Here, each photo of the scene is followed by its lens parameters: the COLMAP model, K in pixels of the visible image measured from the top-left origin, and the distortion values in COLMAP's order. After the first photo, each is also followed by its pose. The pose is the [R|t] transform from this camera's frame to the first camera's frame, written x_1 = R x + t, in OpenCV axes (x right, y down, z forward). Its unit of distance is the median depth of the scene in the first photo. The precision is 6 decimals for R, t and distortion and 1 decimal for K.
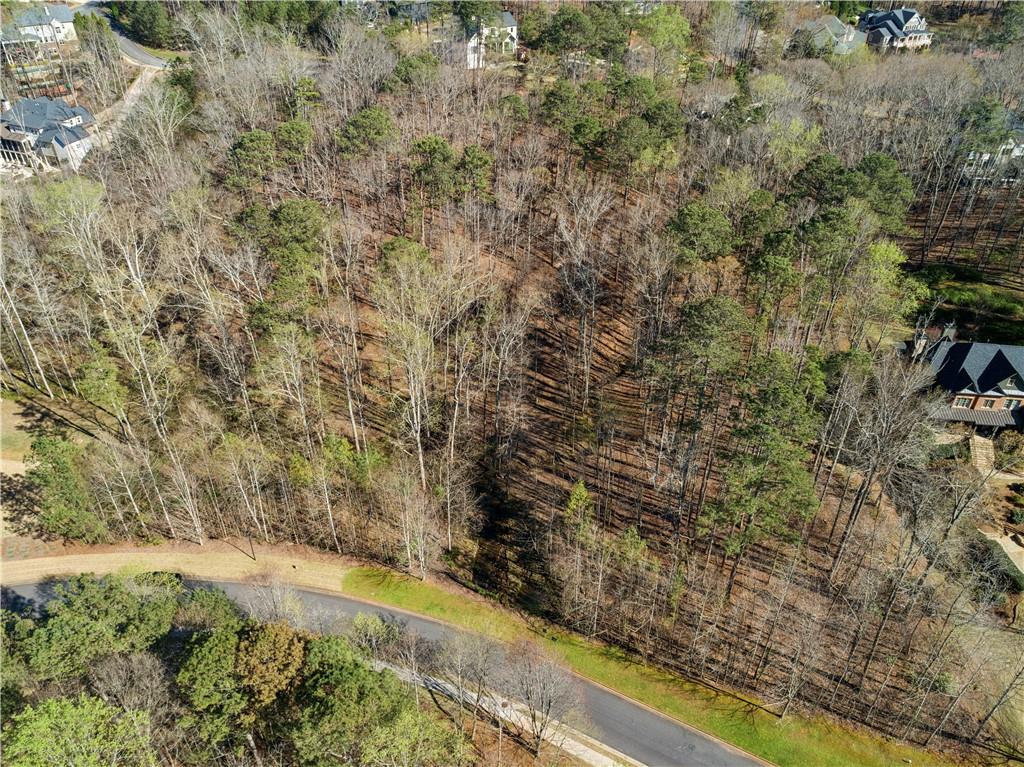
lens RADIAL K [[720.7, 0, 513.8], [0, 720.7, 387.6], [0, 0, 1]] dist [-0.040968, 0.014270]
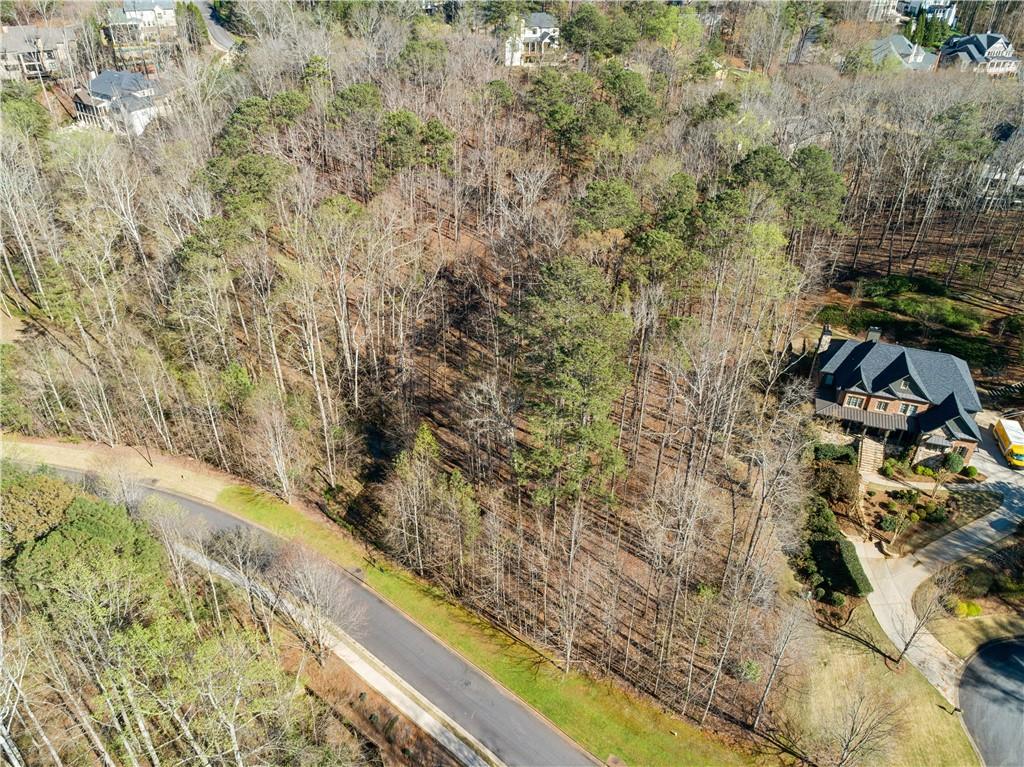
lens RADIAL K [[720.7, 0, 501.7], [0, 720.7, 380.2], [0, 0, 1]] dist [-0.040968, 0.014270]
pose [[0.983891, 0.112067, -0.139284, 0.280007], [-0.116214, 0.992981, -0.021981, 0.064617], [0.135843, 0.037814, 0.990008, -0.016578]]
